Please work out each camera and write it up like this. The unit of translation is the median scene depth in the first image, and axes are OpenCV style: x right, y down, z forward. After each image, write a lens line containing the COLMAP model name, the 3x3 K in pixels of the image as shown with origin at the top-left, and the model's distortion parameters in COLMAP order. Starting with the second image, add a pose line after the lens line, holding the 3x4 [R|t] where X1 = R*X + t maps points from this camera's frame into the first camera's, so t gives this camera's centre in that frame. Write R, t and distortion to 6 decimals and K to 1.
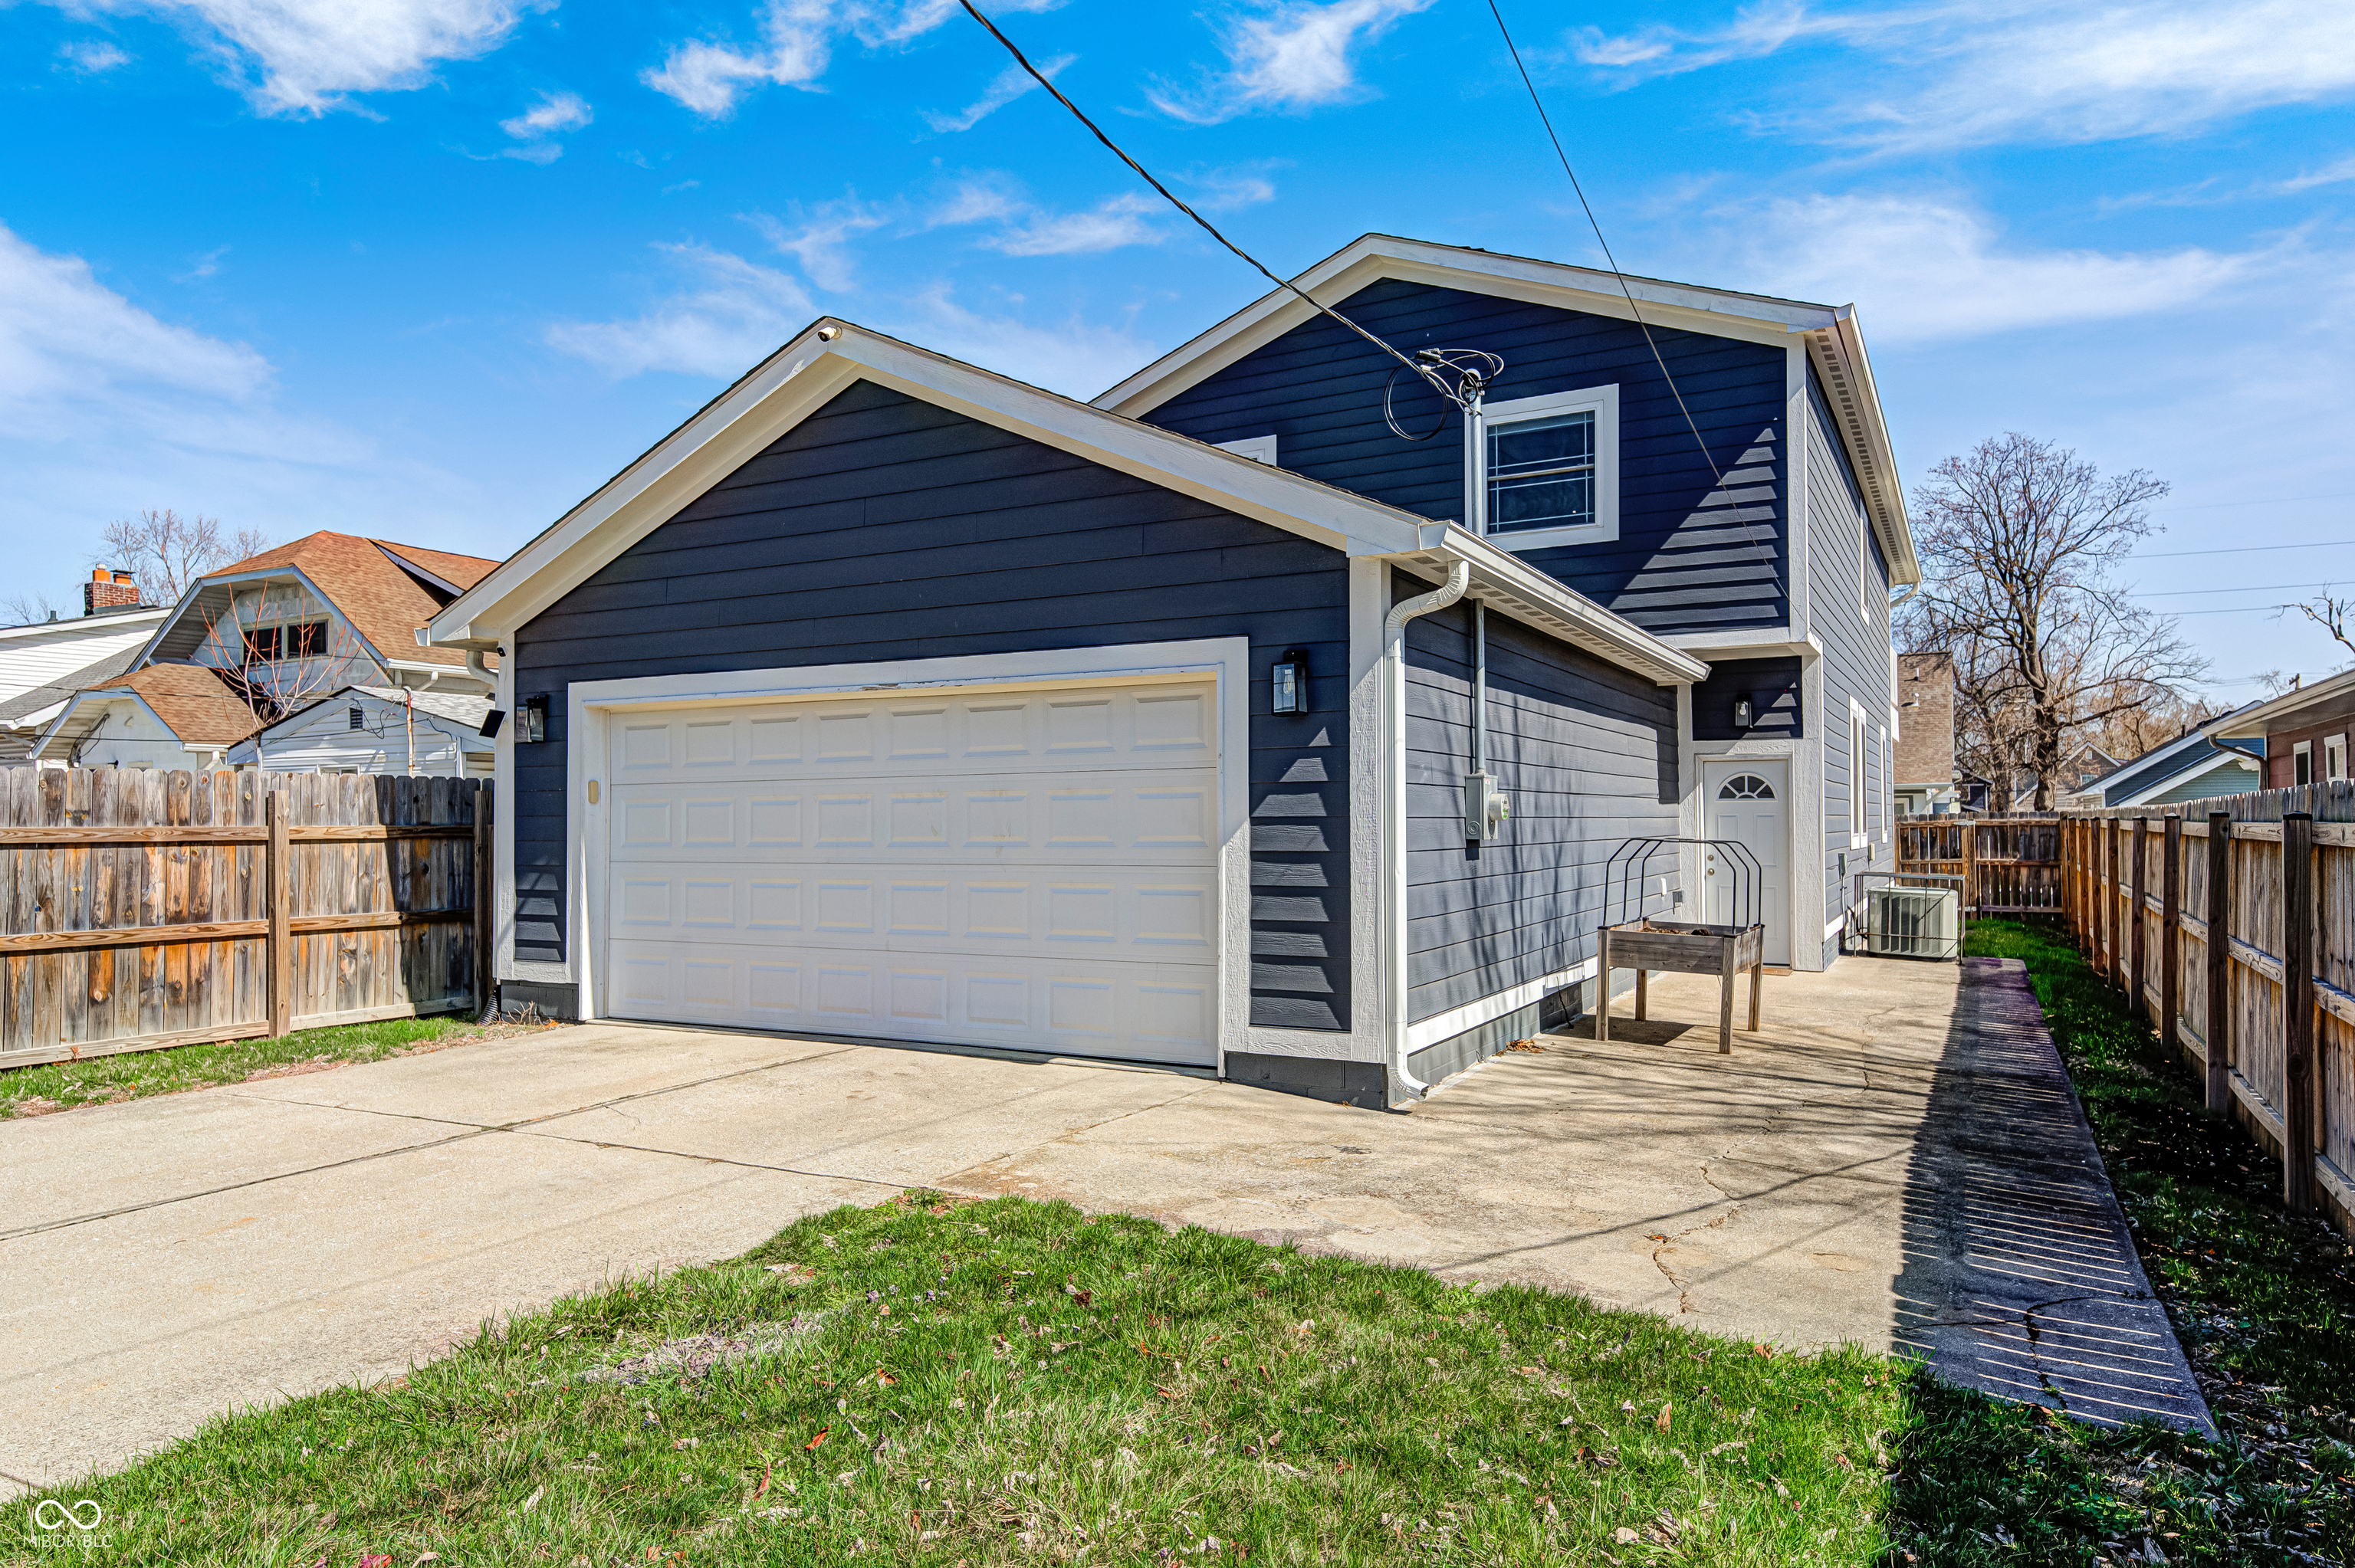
lens RADIAL K [[1461.5, 0, 1177.5], [0, 1461.5, 784.0], [0, 0, 1]] dist [-0.000015, -0.000037]
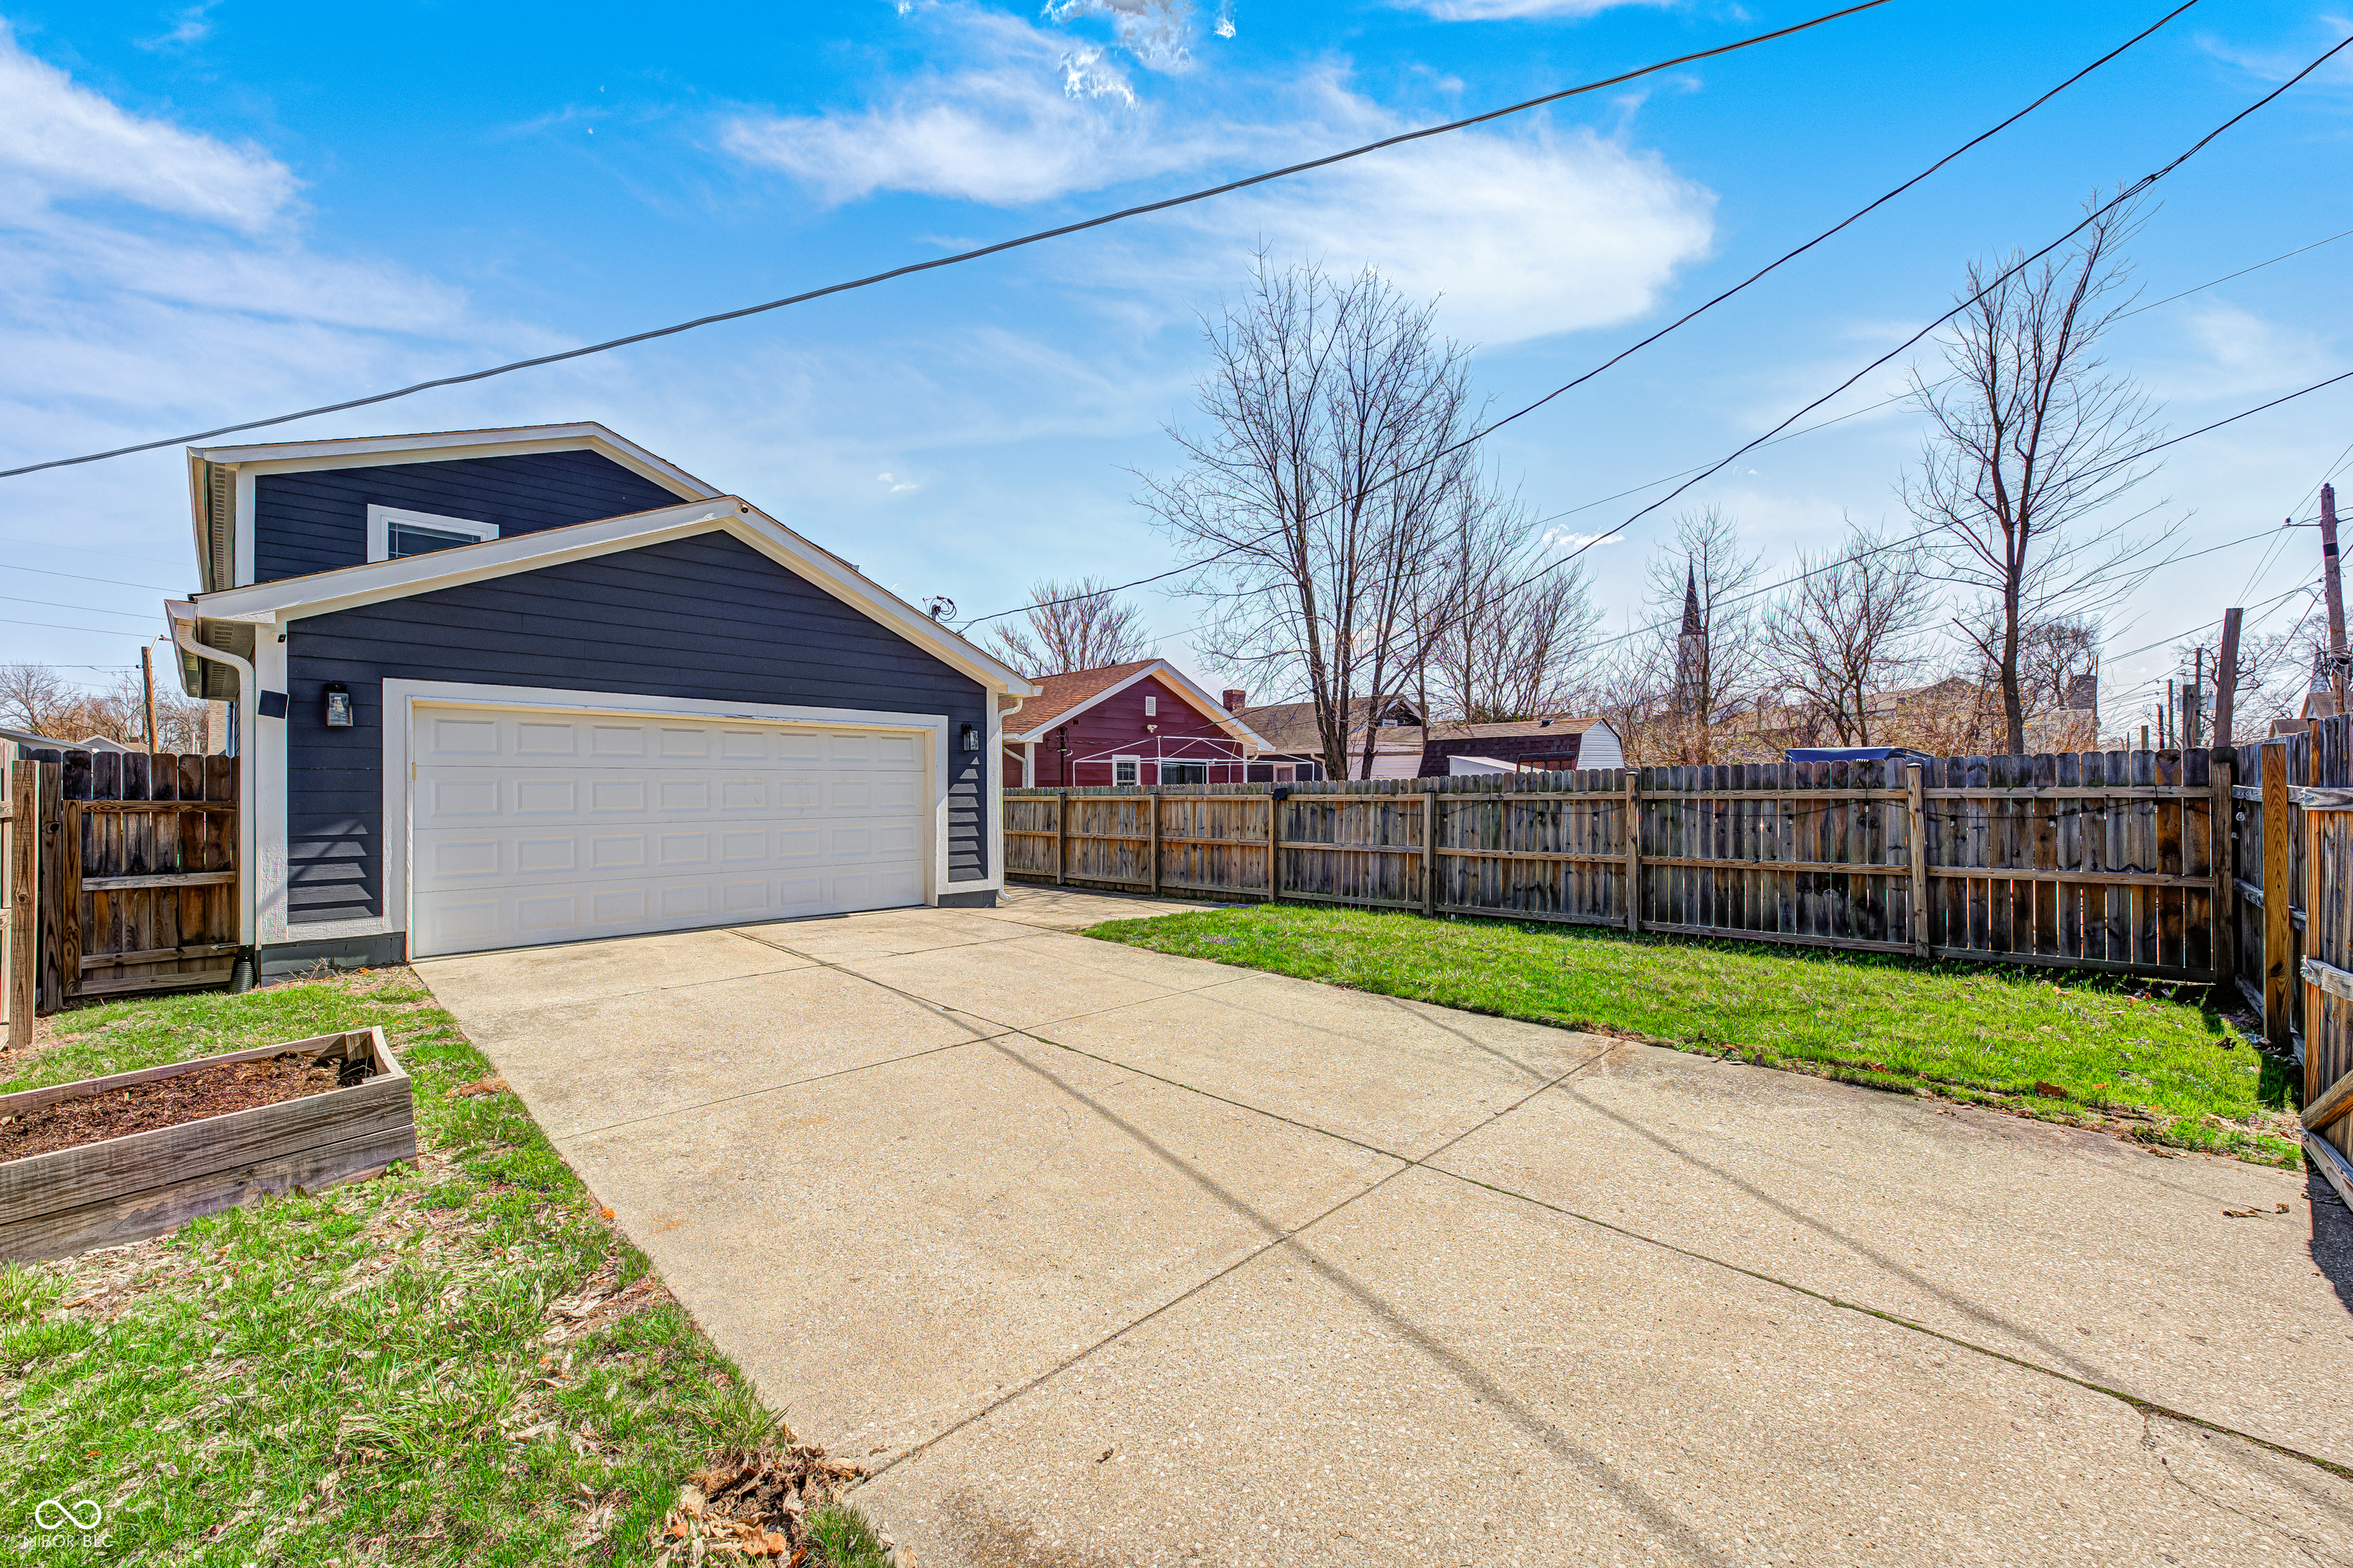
lens RADIAL K [[934.8, 0, 1181.3], [0, 934.8, 793.4], [0, 0, 1]] dist [0.000232, -0.000013]
pose [[0.263649, 0.007388, 0.964591, -1.285876], [-0.014104, 0.999893, -0.003803, 0.022866], [-0.964516, -0.012602, 0.263725, 0.241958]]
